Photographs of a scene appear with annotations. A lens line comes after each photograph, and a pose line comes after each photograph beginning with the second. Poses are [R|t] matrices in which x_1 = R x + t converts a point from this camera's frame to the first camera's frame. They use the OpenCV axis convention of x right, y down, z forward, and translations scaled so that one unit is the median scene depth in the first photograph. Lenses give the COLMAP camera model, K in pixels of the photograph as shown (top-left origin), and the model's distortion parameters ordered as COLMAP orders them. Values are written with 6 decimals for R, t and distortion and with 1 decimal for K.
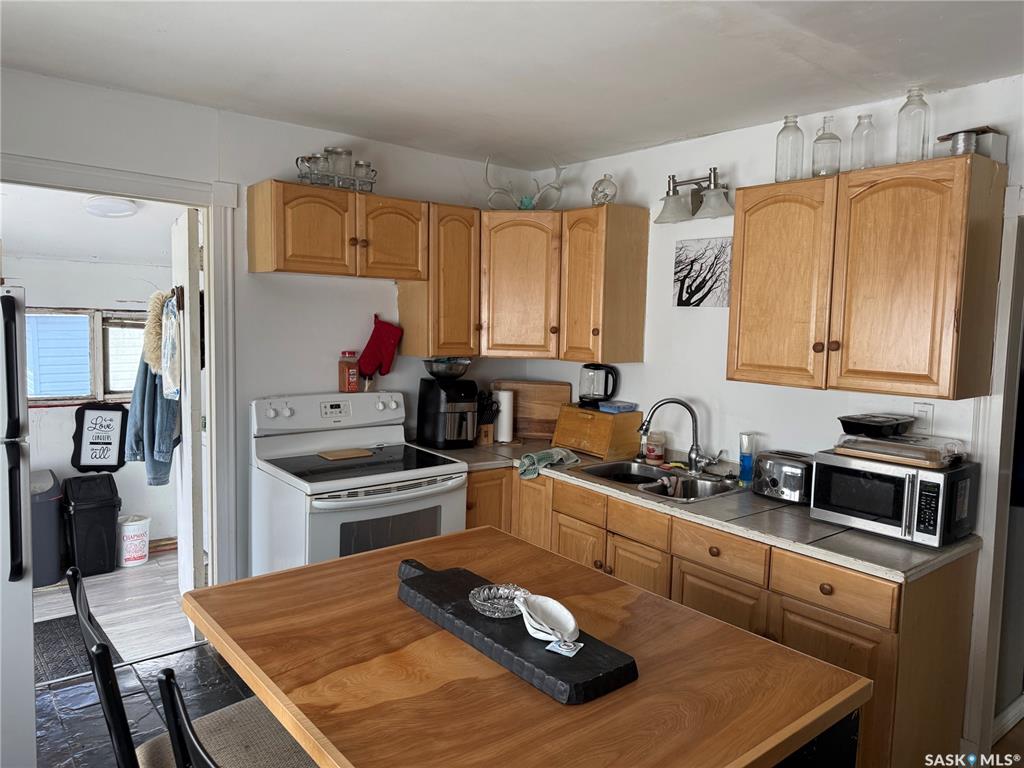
lens RADIAL K [[719.9, 0, 512.5], [0, 719.9, 389.4], [0, 0, 1]] dist [0.076685, -0.103547]
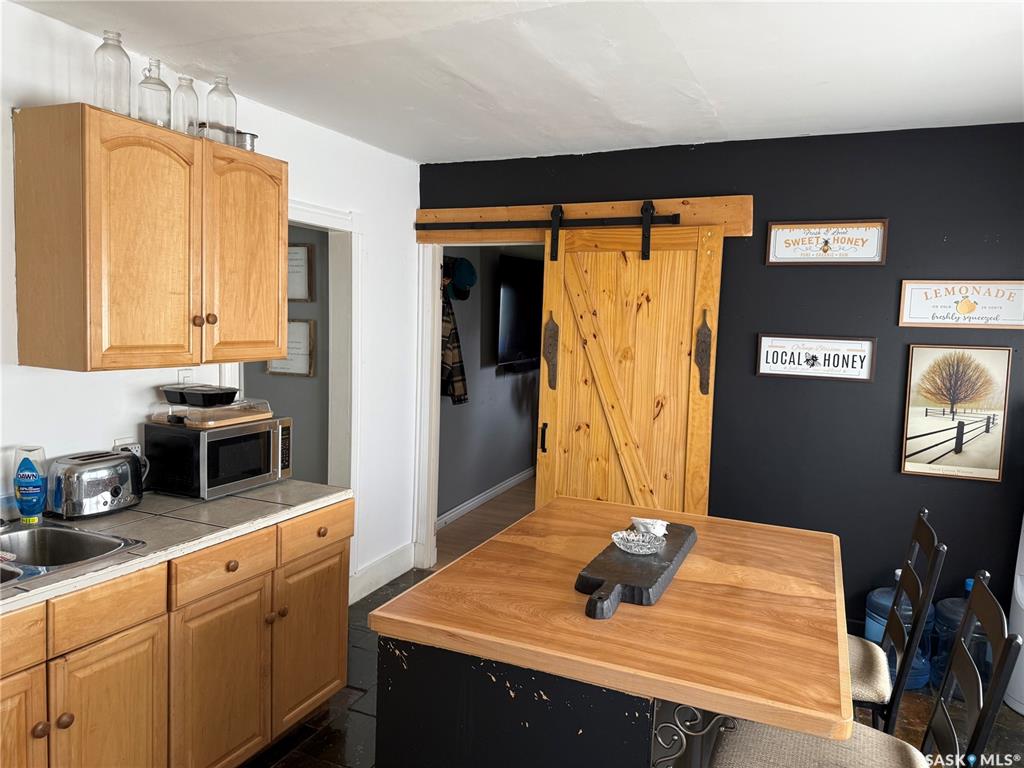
lens RADIAL K [[719.9, 0, 512.5], [0, 719.9, 389.4], [0, 0, 1]] dist [0.076685, -0.103547]
pose [[-0.450029, -0.130017, 0.883498, -0.613975], [0.048342, 0.984347, 0.169481, -0.112813], [-0.891704, 0.118981, -0.436700, 1.081674]]
